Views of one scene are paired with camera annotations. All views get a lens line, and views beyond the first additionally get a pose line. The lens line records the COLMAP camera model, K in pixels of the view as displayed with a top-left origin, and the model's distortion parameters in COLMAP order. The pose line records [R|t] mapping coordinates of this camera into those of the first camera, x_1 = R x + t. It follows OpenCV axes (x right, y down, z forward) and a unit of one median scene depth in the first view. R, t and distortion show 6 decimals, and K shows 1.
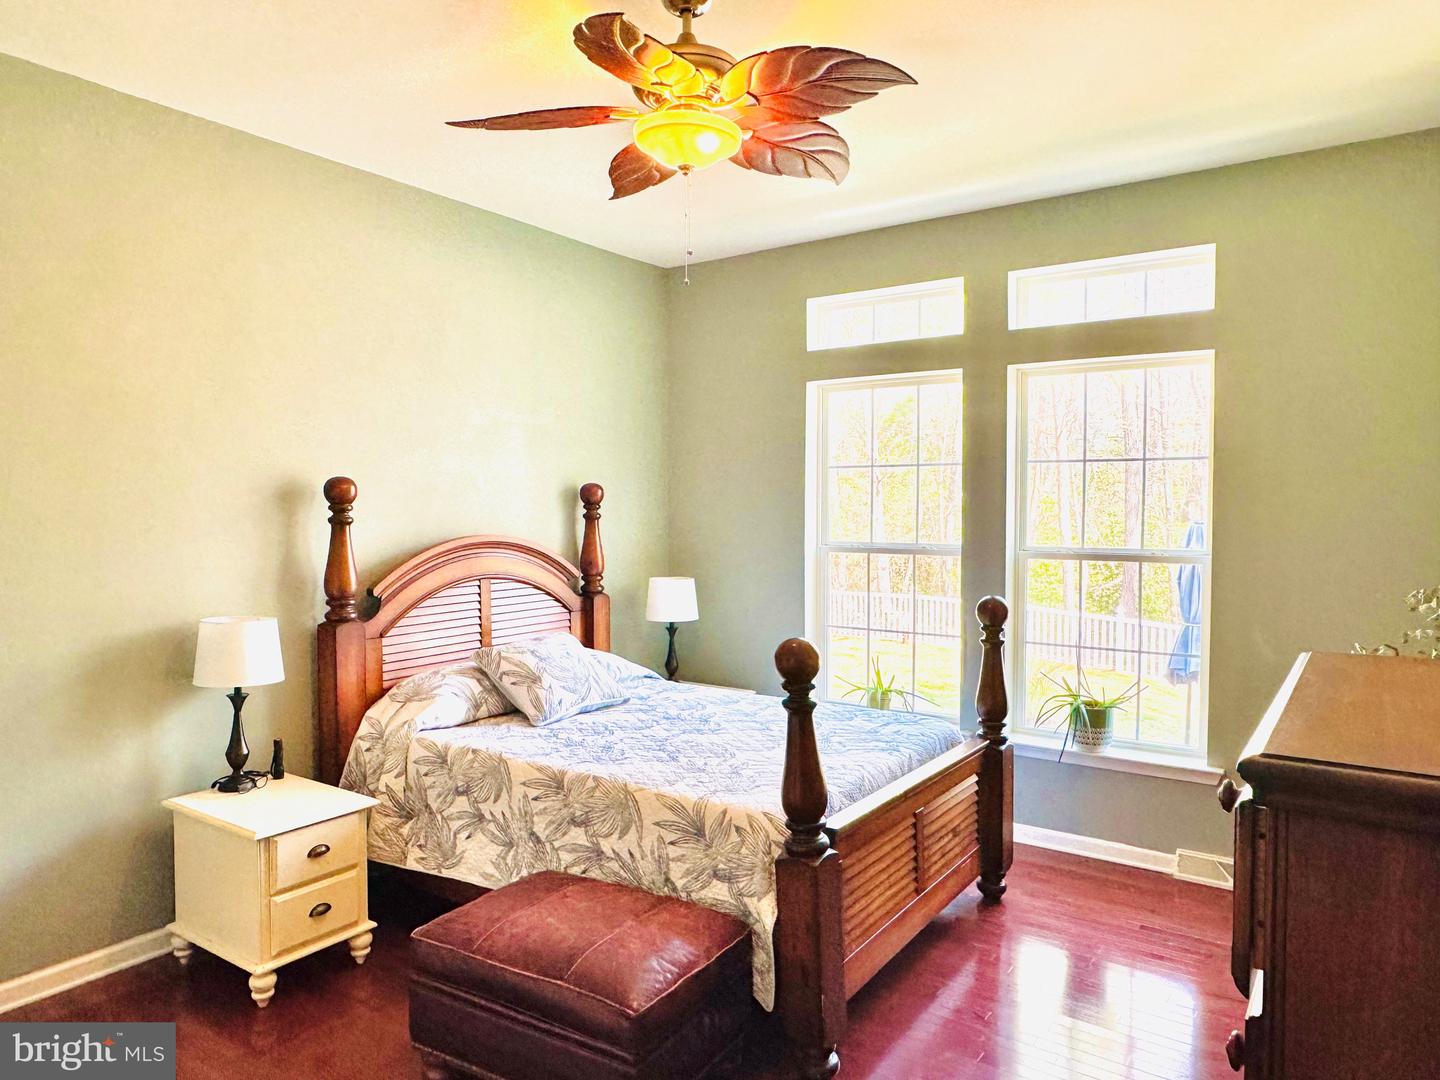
lens RADIAL K [[948.2, 0, 712.0], [0, 948.2, 534.3], [0, 0, 1]] dist [-0.001960, -0.000891]
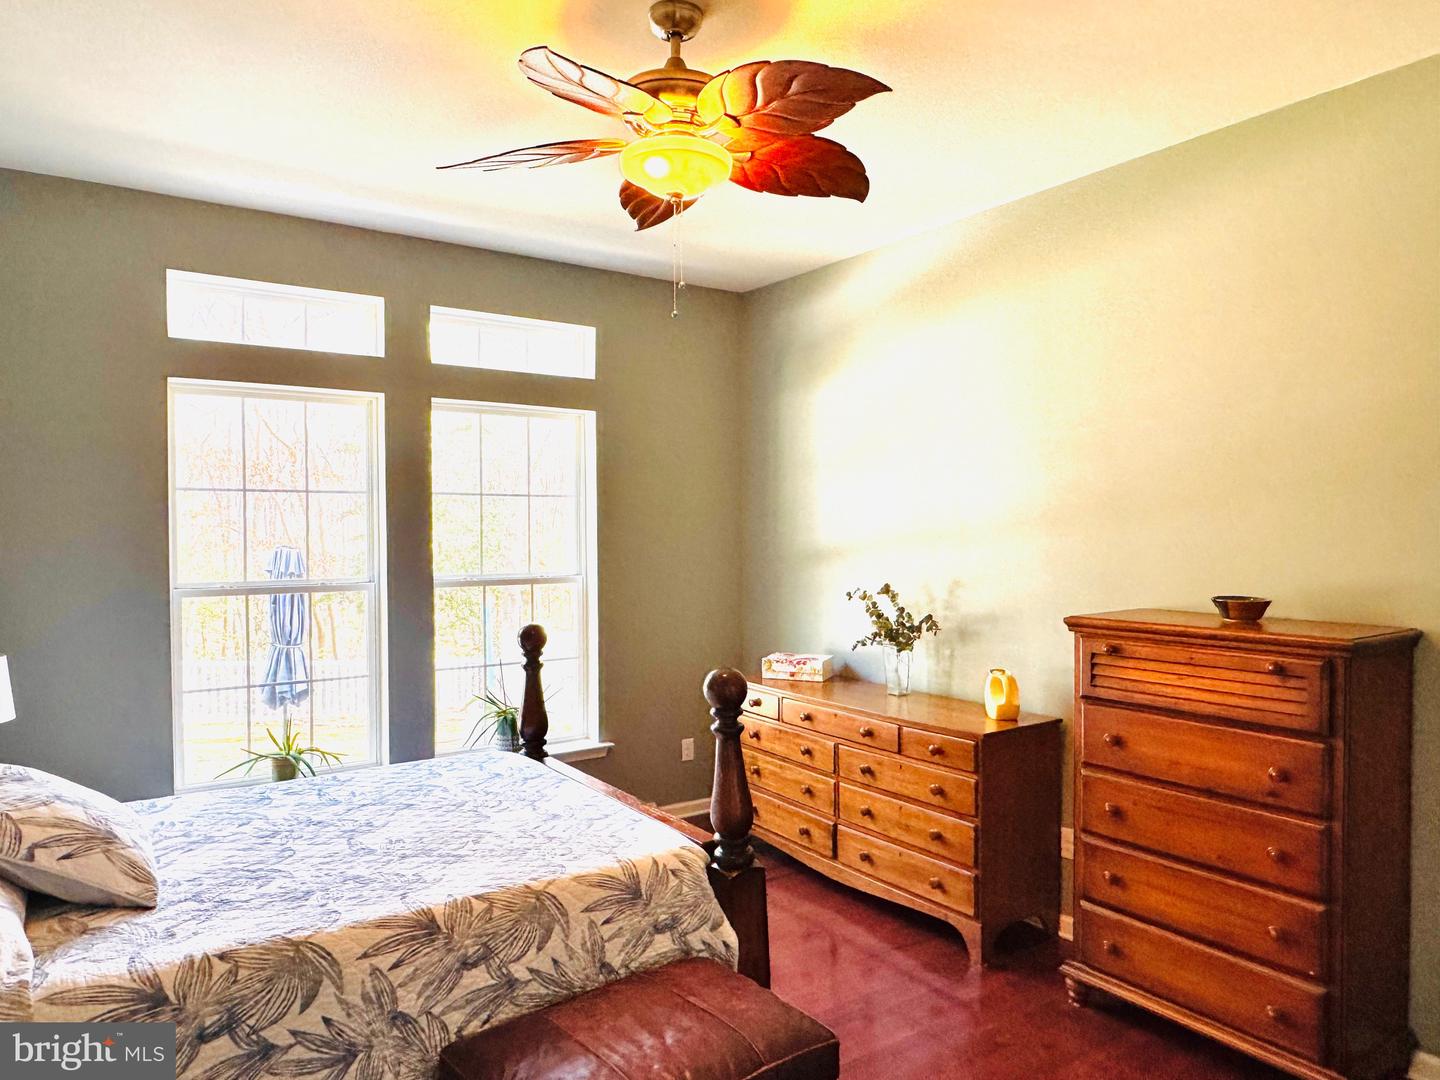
lens RADIAL K [[948.2, 0, 696.8], [0, 948.2, 569.1], [0, 0, 1]] dist [-0.001960, -0.000891]
pose [[0.356018, -0.041834, 0.933542, -0.733122], [0.036530, 0.998857, 0.030829, -0.025215], [-0.933765, 0.023126, 0.357139, 0.528728]]
